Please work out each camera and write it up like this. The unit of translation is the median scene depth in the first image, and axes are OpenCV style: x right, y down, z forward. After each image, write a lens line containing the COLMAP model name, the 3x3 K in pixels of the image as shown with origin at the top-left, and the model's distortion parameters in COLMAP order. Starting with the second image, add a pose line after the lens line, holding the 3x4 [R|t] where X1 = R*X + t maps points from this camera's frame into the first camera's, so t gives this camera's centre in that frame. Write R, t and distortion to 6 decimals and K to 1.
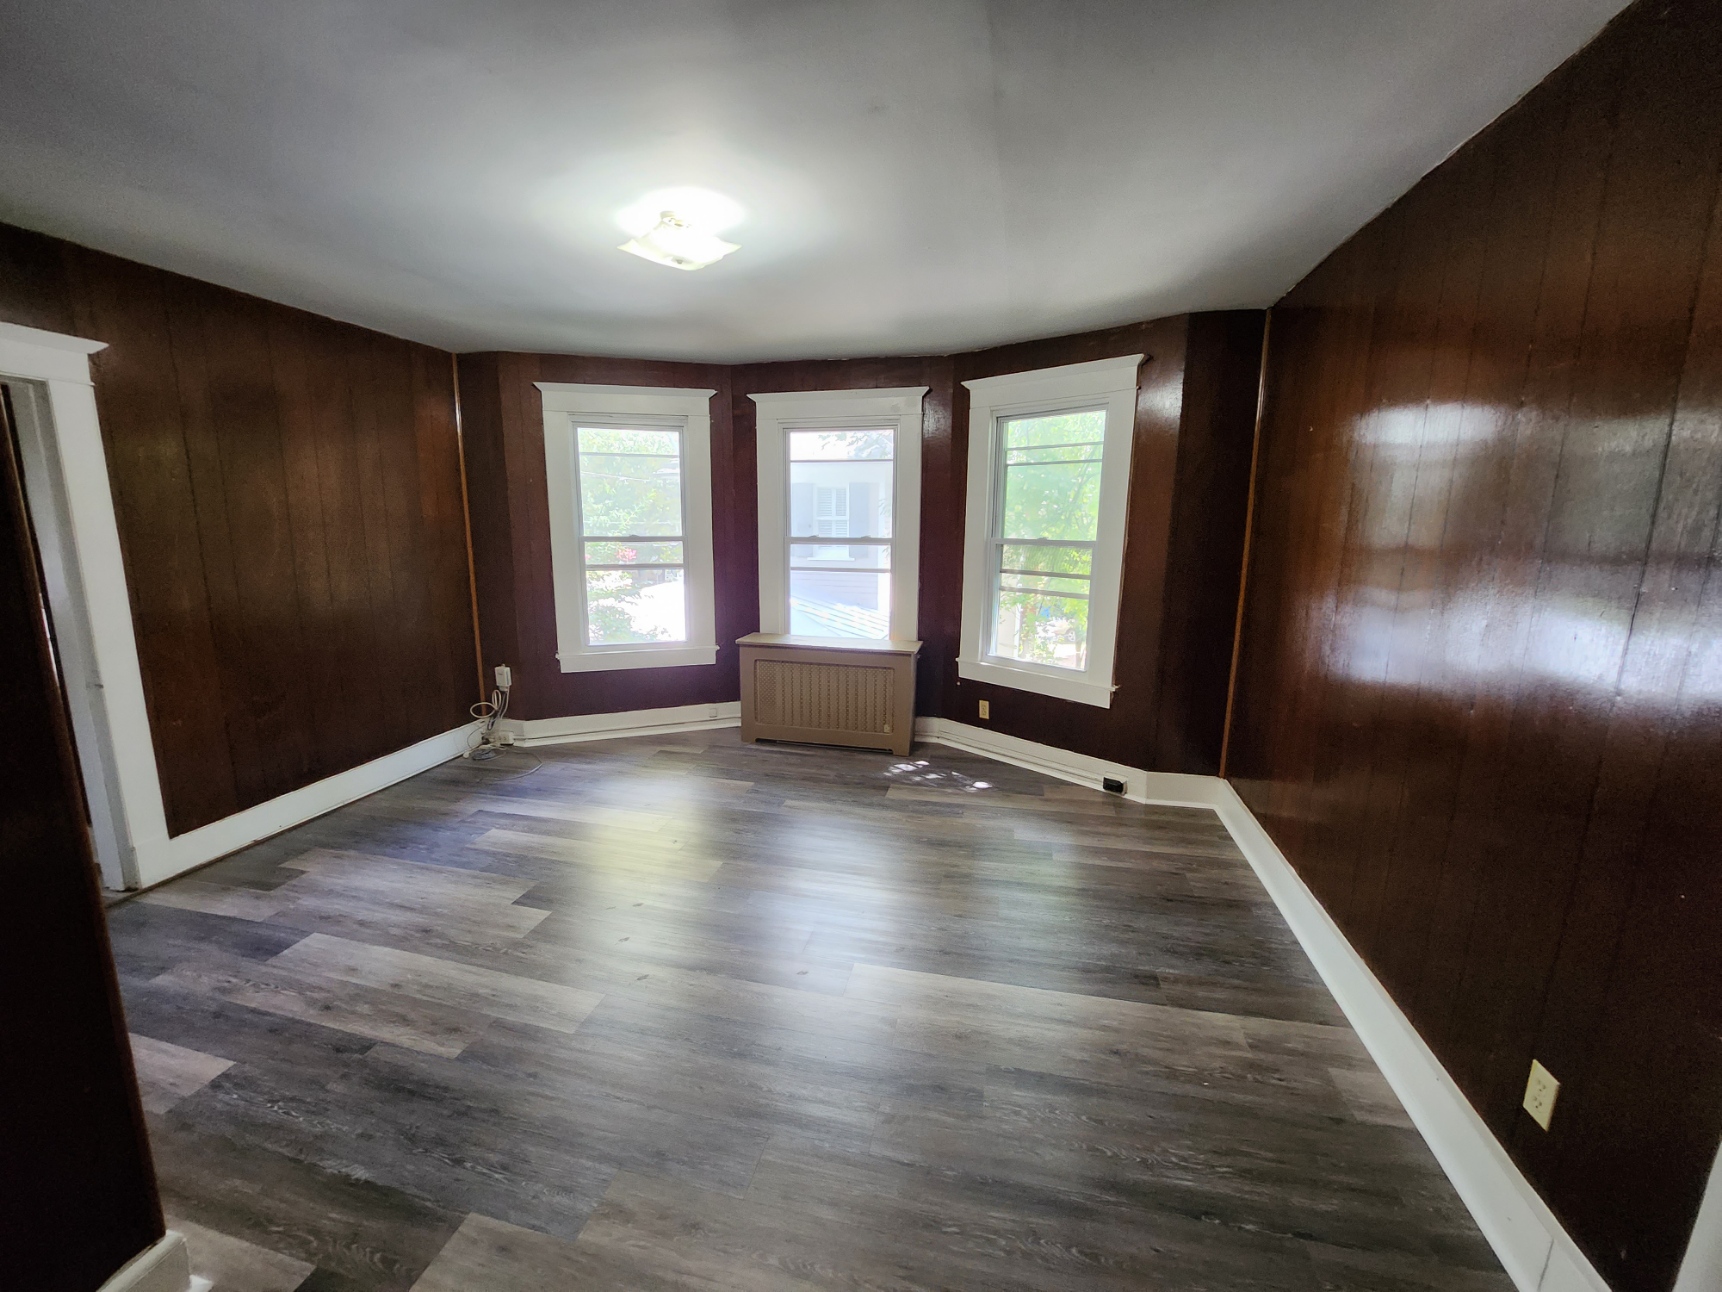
lens RADIAL K [[667.3, 0, 861.0], [0, 667.3, 646.0], [0, 0, 1]] dist [0.000206, 0.000026]
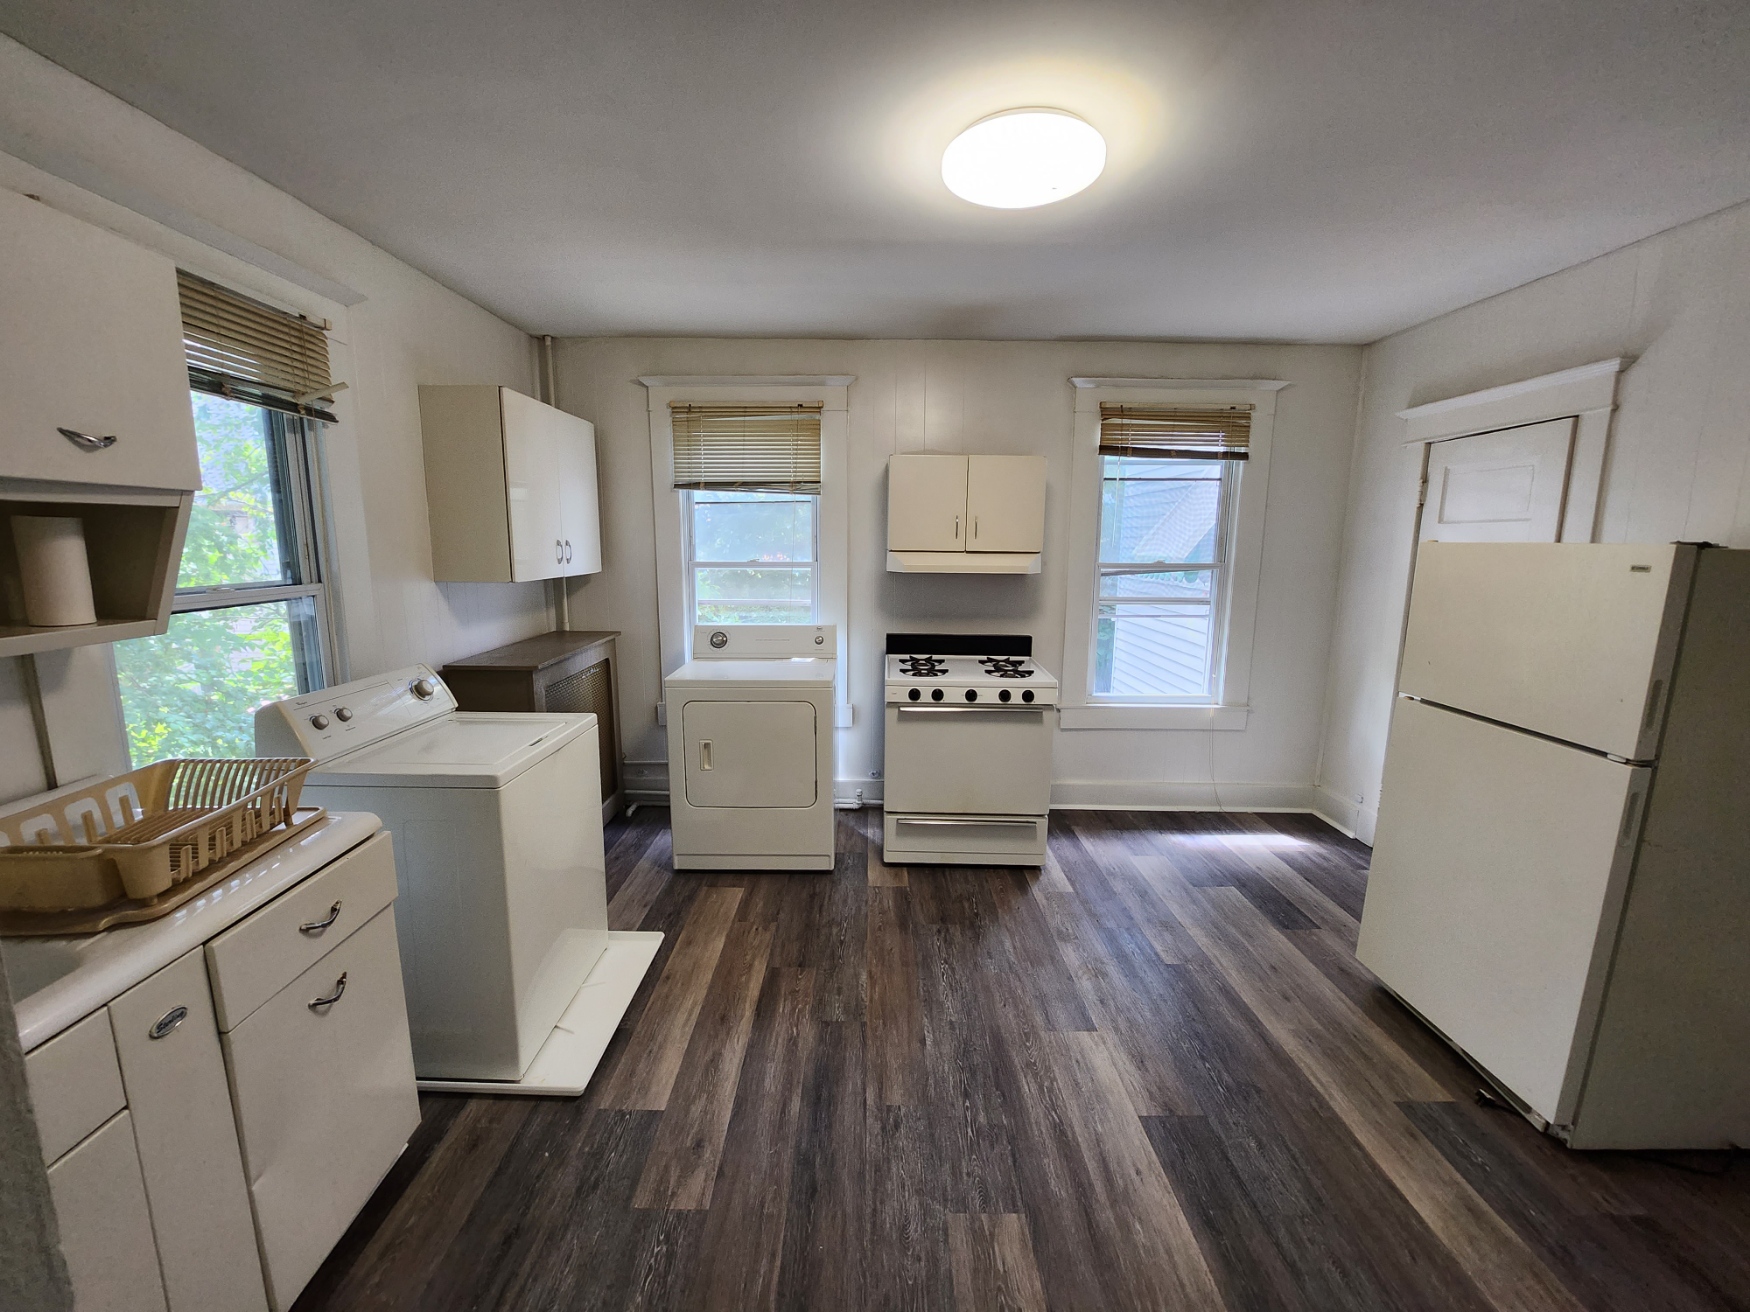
lens RADIAL K [[697.6, 0, 875.0], [0, 697.6, 656.0], [0, 0, 1]] dist [0.000750, 0.000064]
pose [[0.229844, 0.153038, -0.961120, 0.445154], [-0.172712, 0.978298, 0.114470, -0.094265], [0.957780, 0.139686, 0.251287, 0.471734]]
